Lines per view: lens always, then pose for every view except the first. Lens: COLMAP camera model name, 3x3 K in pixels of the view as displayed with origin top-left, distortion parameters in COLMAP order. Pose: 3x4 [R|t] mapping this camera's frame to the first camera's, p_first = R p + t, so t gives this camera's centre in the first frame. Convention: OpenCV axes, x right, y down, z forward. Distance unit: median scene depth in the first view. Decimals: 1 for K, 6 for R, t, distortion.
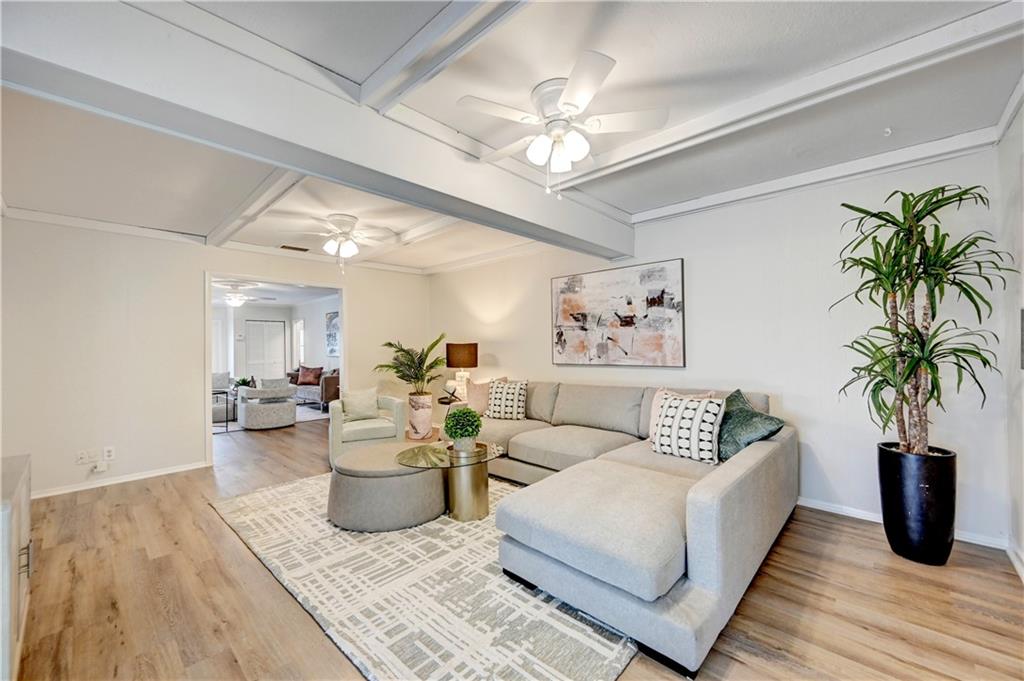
lens RADIAL K [[411.1, 0, 518.8], [0, 411.1, 350.9], [0, 0, 1]] dist [0.001539, 0.000842]
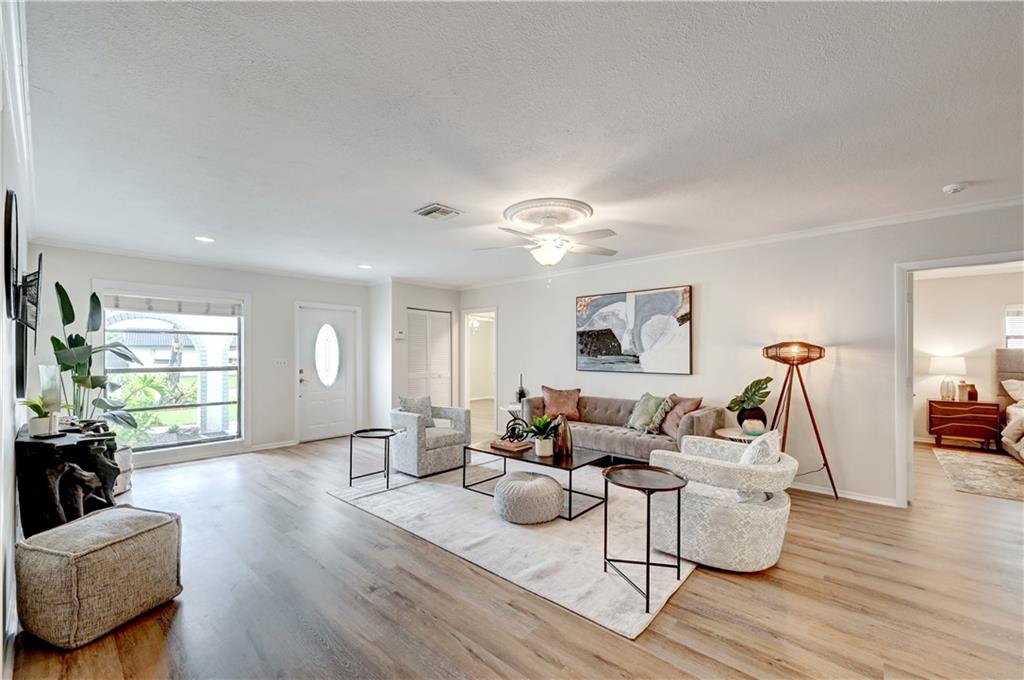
lens RADIAL K [[411.1, 0, 525.4], [0, 411.1, 349.7], [0, 0, 1]] dist [0.001539, 0.000842]
pose [[0.999404, 0.014493, 0.031337, -1.211045], [-0.013974, 0.999763, -0.016715, -0.009178], [-0.031572, 0.016267, 0.999369, 0.886036]]
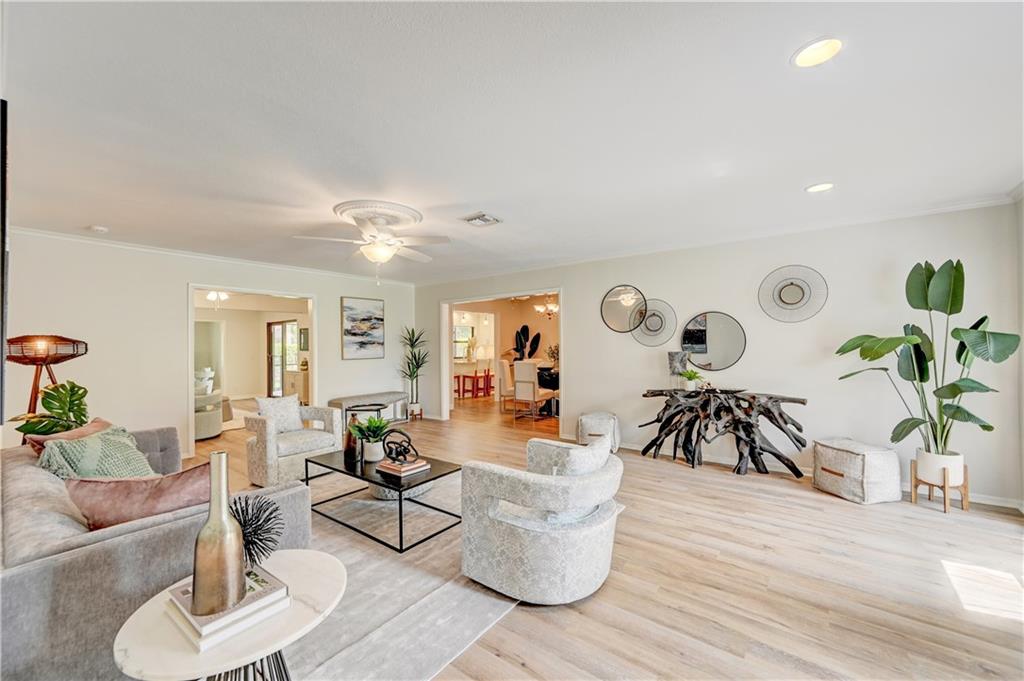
lens RADIAL K [[411.1, 0, 515.6], [0, 411.1, 343.2], [0, 0, 1]] dist [0.001539, 0.000842]
pose [[-0.994292, 0.022787, -0.104229, -1.306192], [0.022571, 0.999740, 0.003254, -0.019278], [0.104276, 0.000883, -0.994548, 2.502117]]
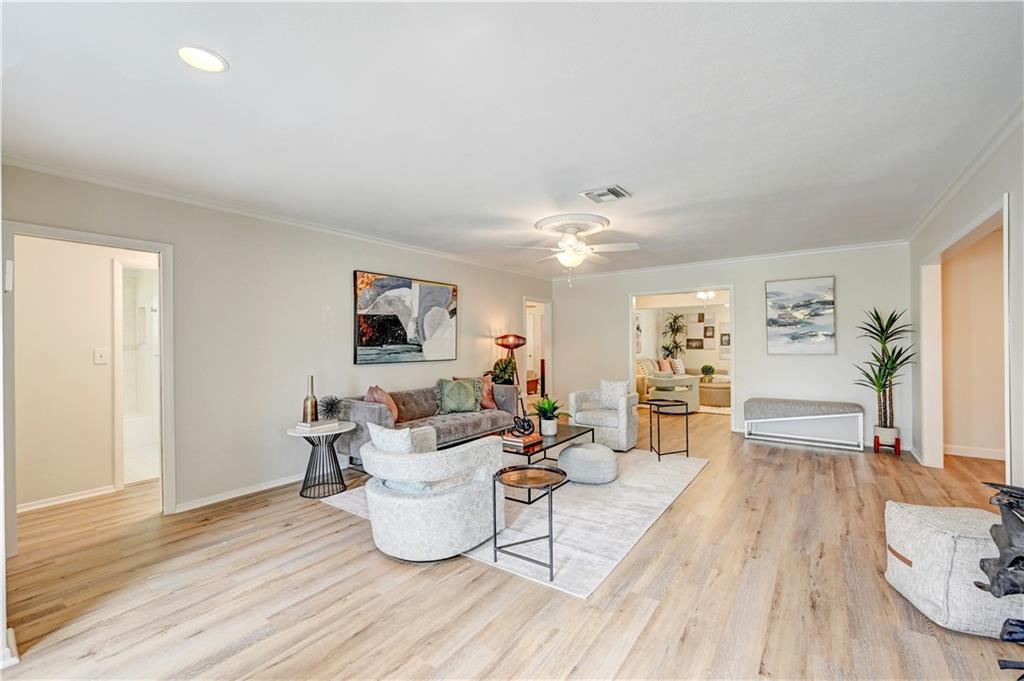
lens RADIAL K [[423.1, 0, 506.1], [0, 423.1, 336.7], [0, 0, 1]] dist [-0.001183, 0.000140]
pose [[-0.108297, 0.029631, 0.993677, -2.067177], [0.016015, 0.999478, -0.028058, -0.000541], [-0.993990, 0.012875, -0.108715, 1.907715]]
